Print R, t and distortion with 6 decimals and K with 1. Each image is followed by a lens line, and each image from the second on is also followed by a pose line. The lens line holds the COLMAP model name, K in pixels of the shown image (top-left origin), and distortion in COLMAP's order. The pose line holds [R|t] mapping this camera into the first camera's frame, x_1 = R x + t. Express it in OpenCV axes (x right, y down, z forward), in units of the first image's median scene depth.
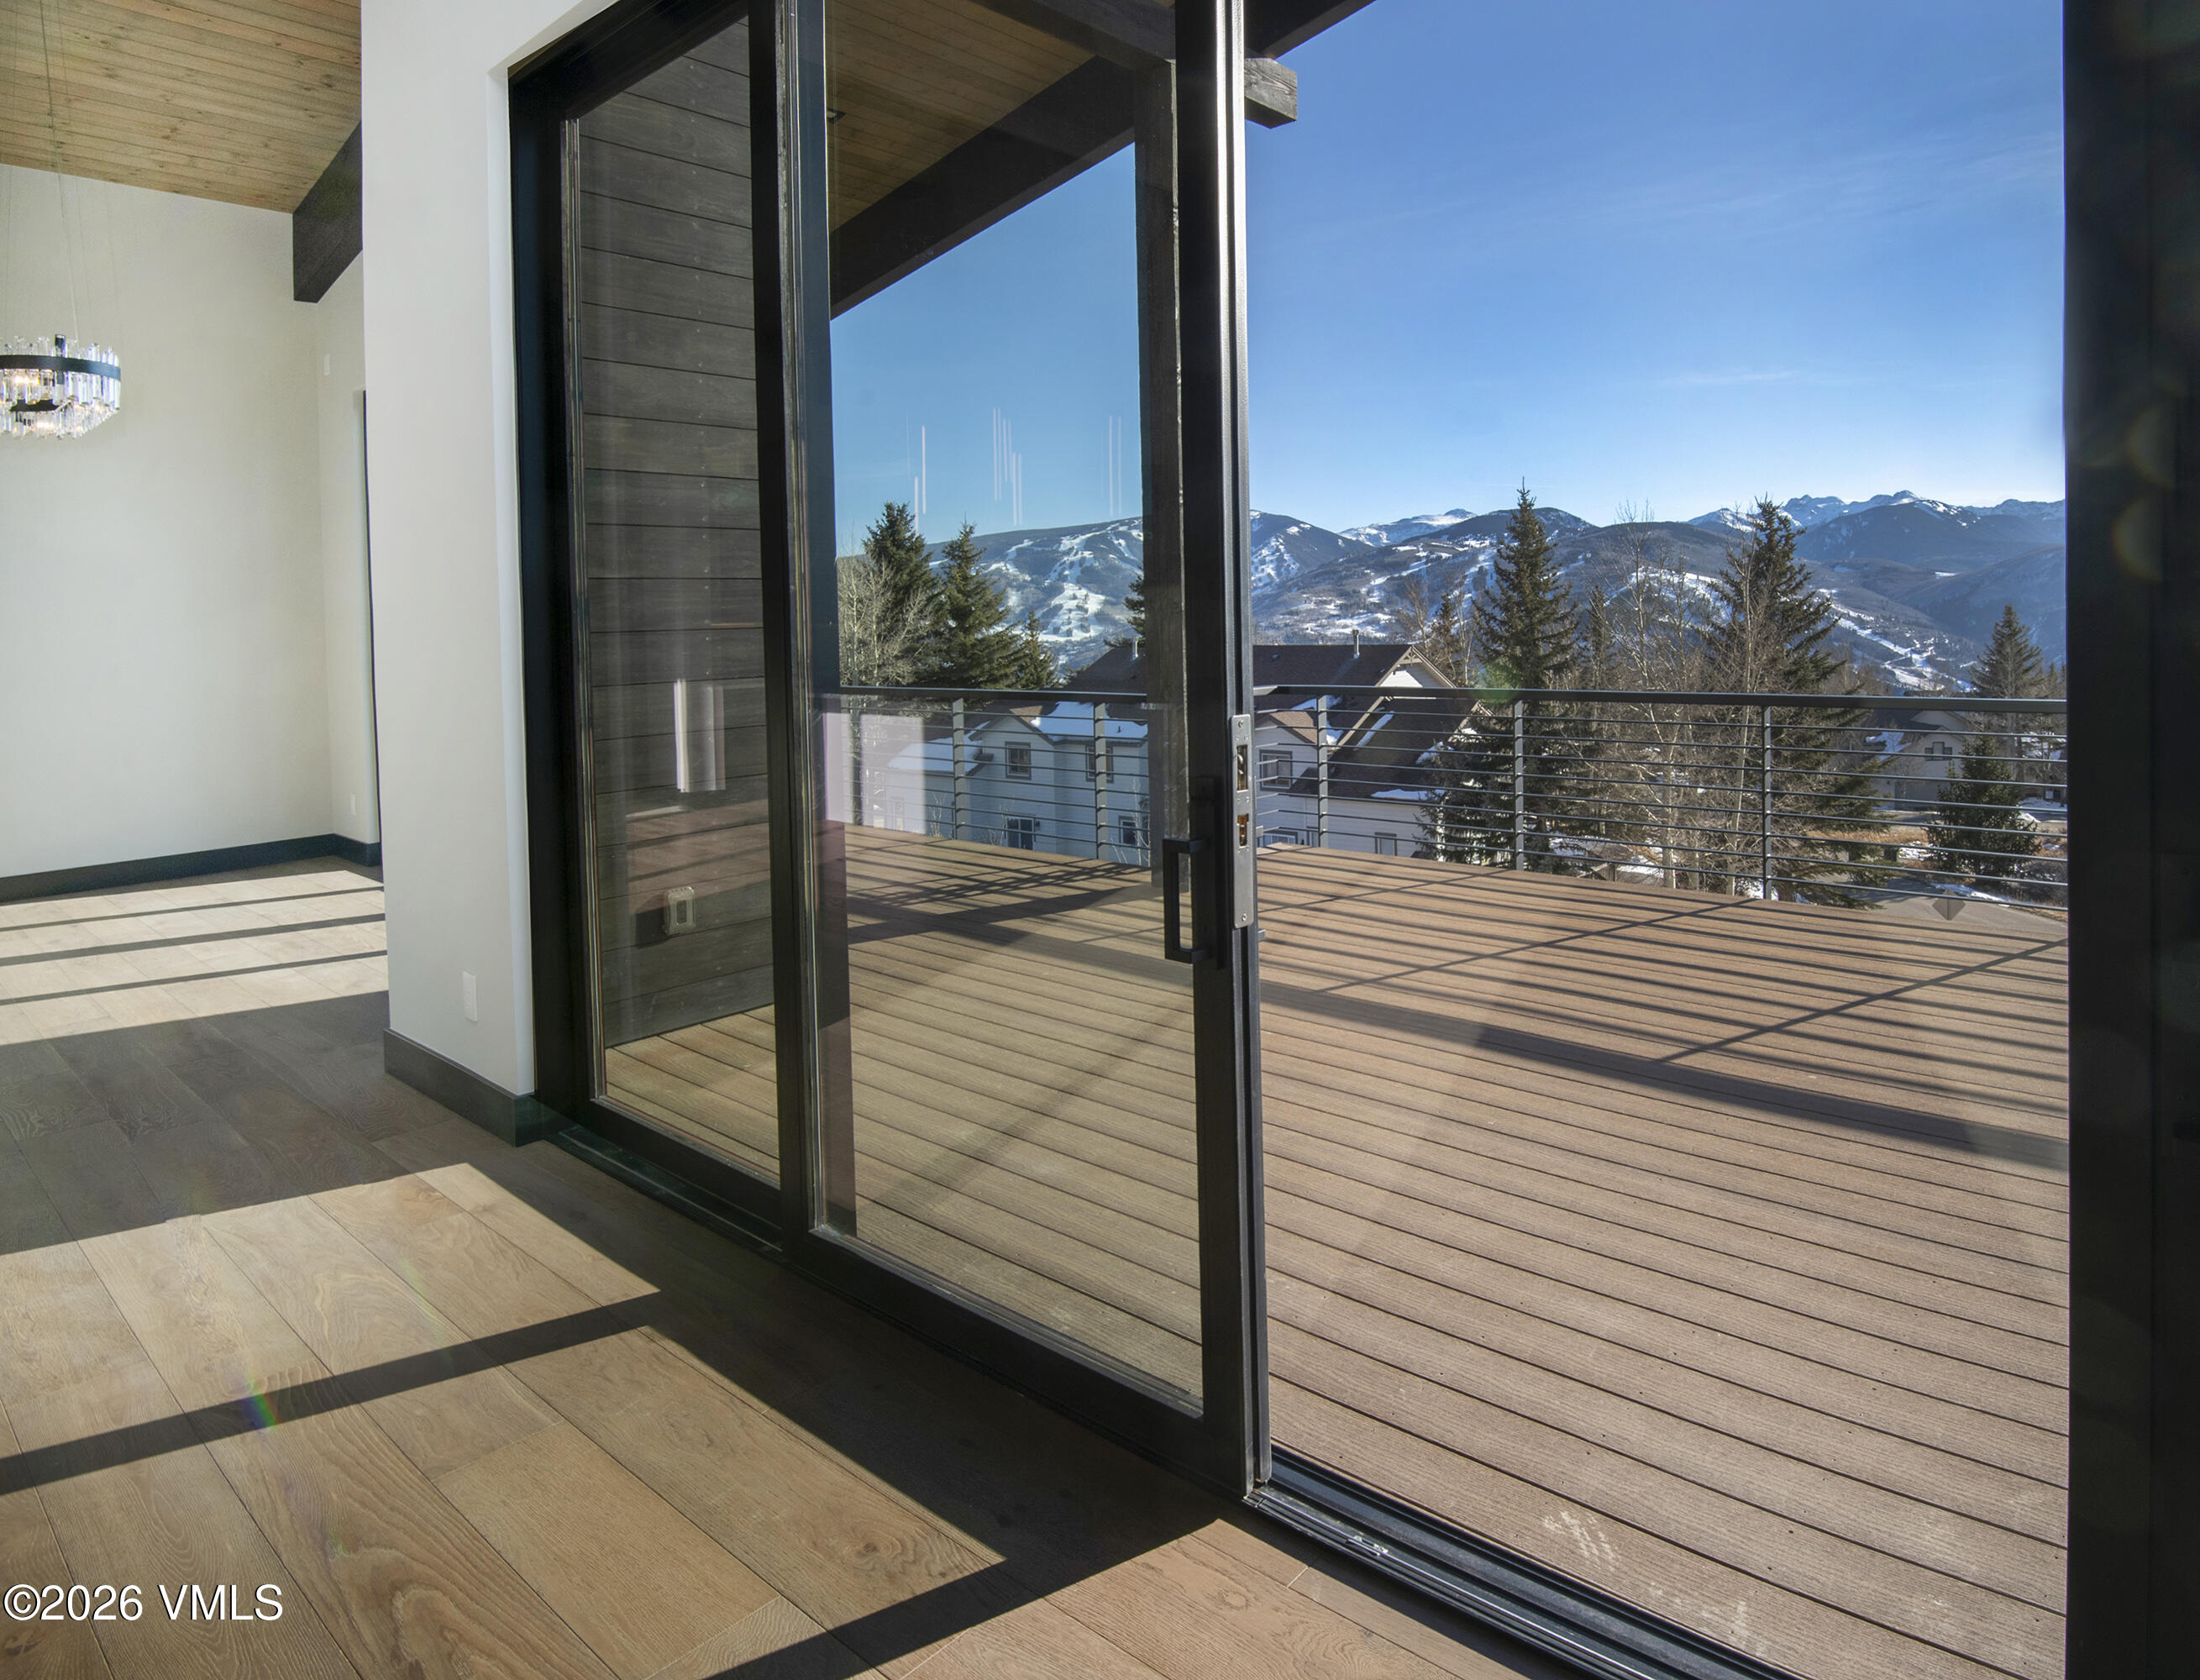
lens RADIAL K [[1457.8, 0, 1099.5], [0, 1457.8, 860.6], [0, 0, 1]] dist [0.001184, 0.001912]
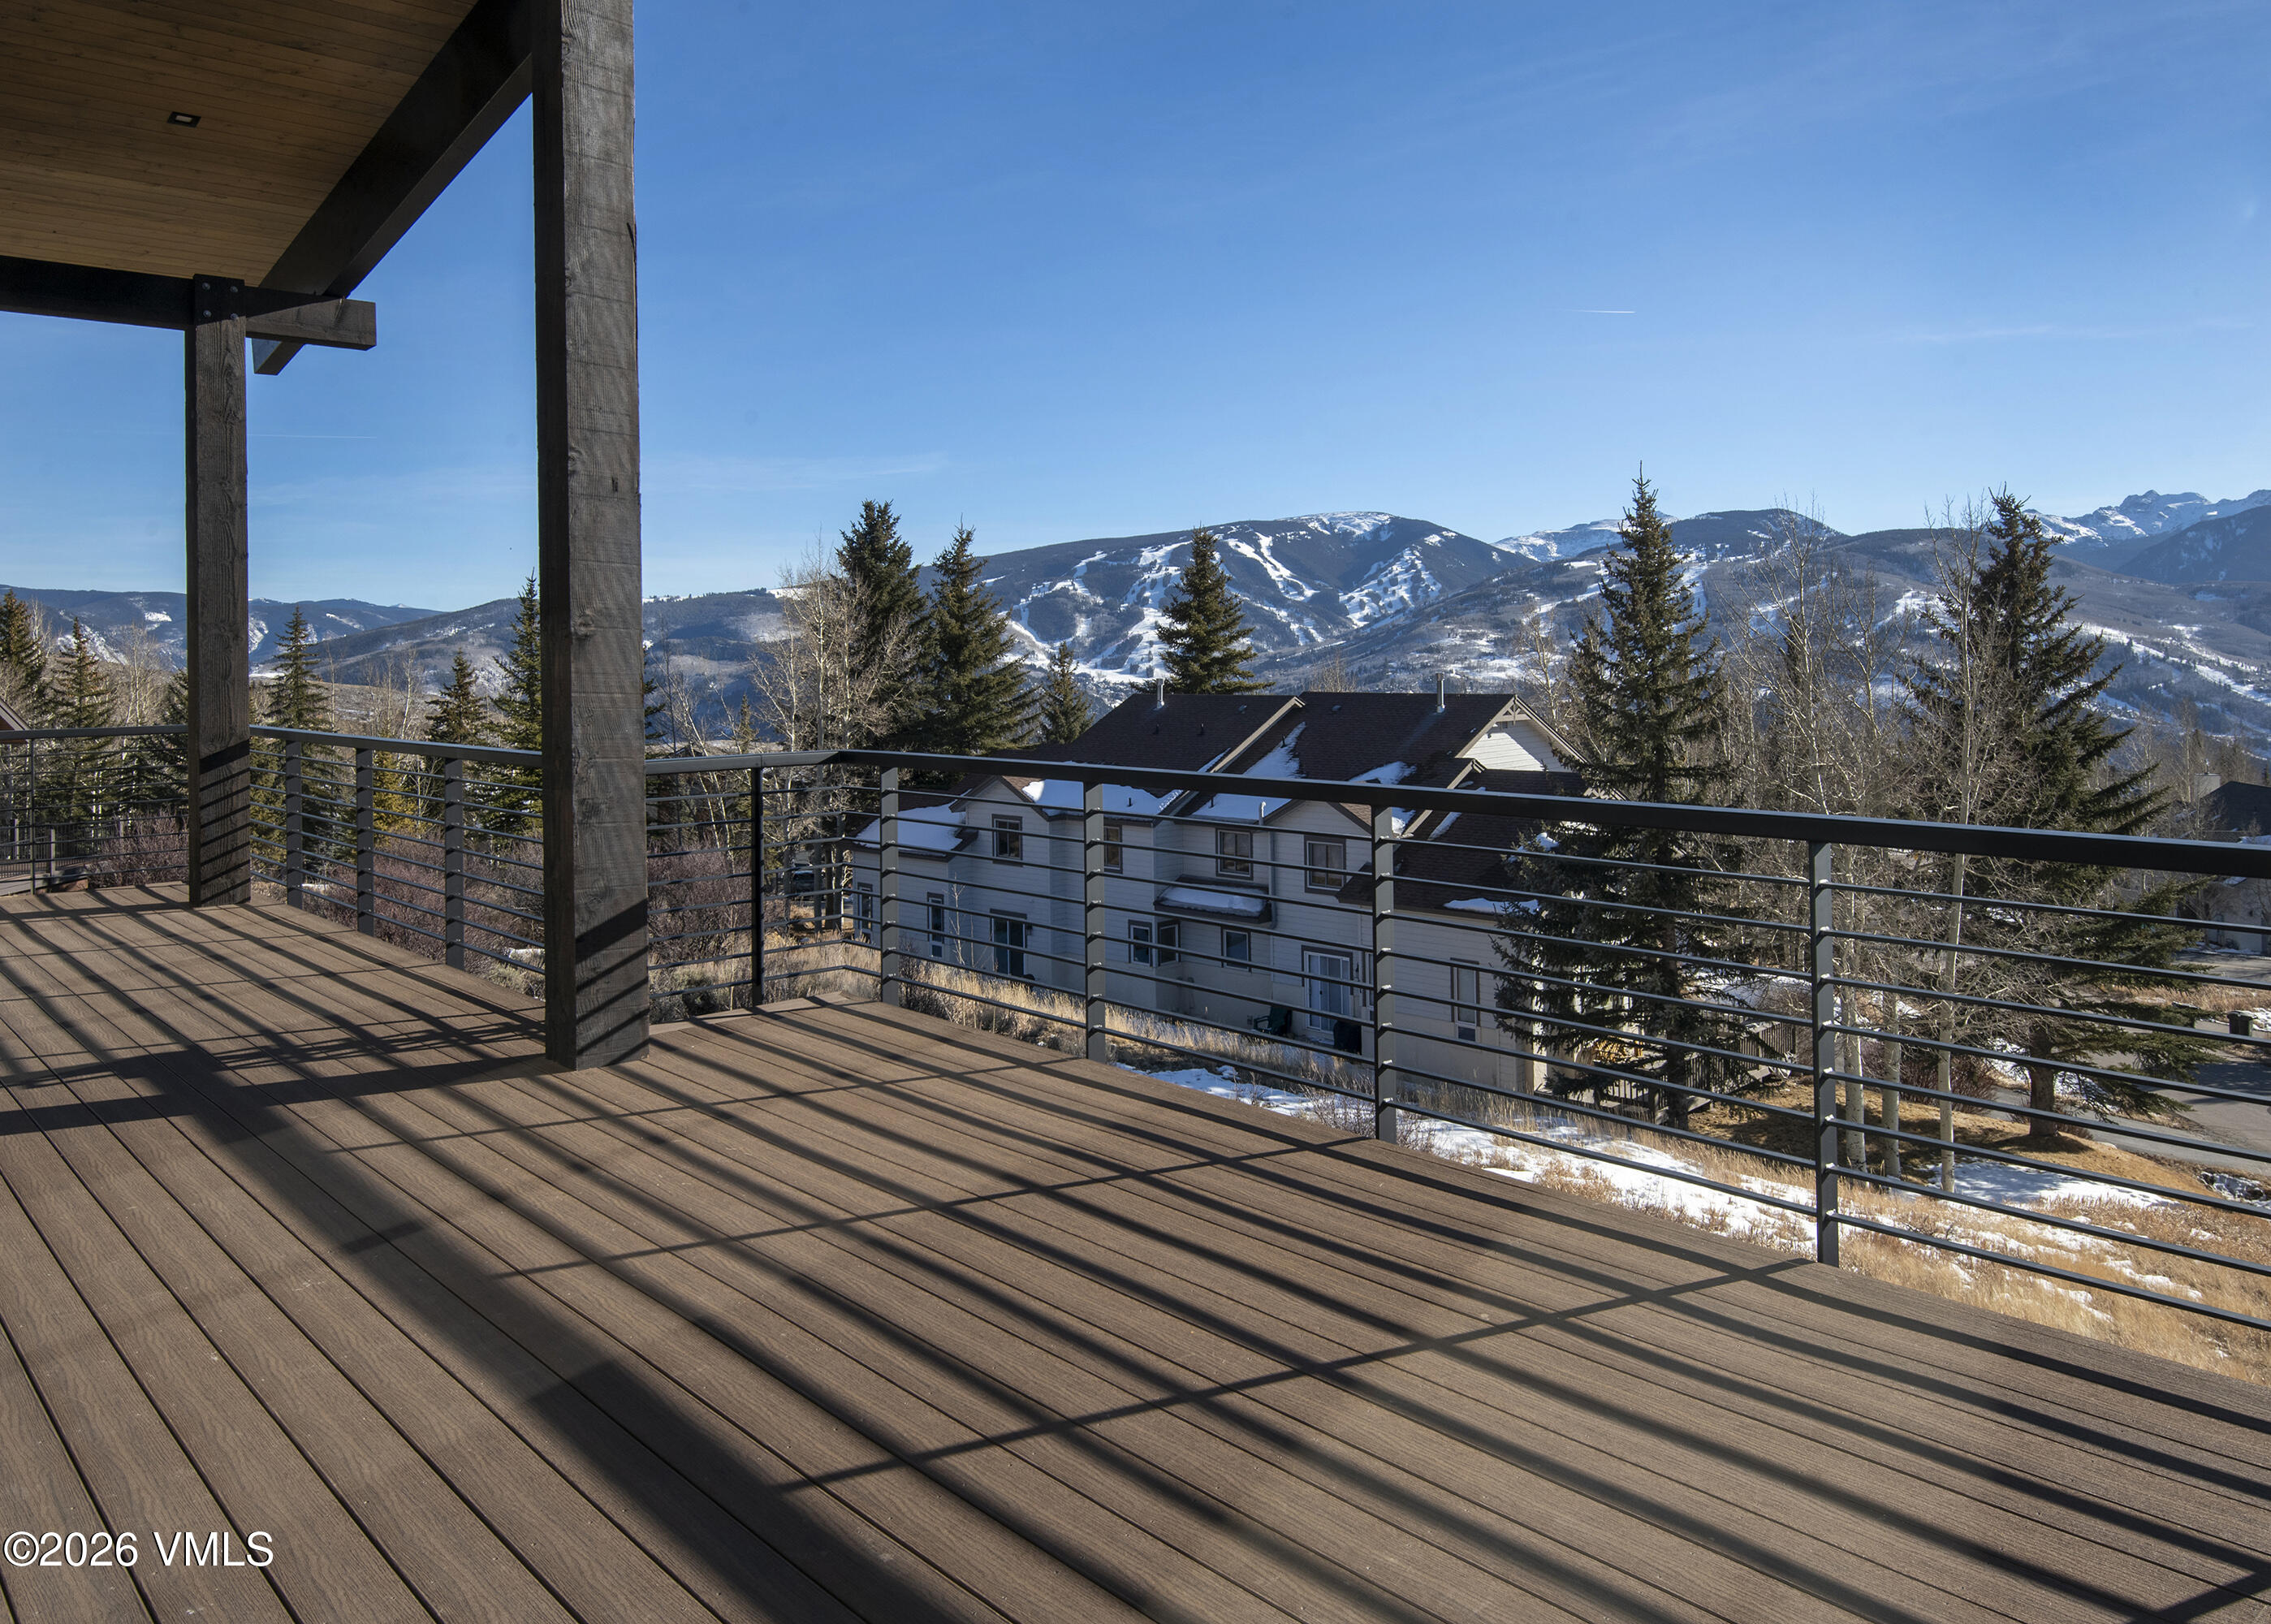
lens RADIAL K [[1828.3, 0, 1135.4], [0, 1828.3, 793.7], [0, 0, 1]] dist [0.008950, -0.004872]
pose [[0.986108, 0.026289, -0.164011, 0.155932], [-0.040779, 0.995493, -0.085616, -0.014049], [0.161021, 0.091115, 0.982736, 0.084110]]
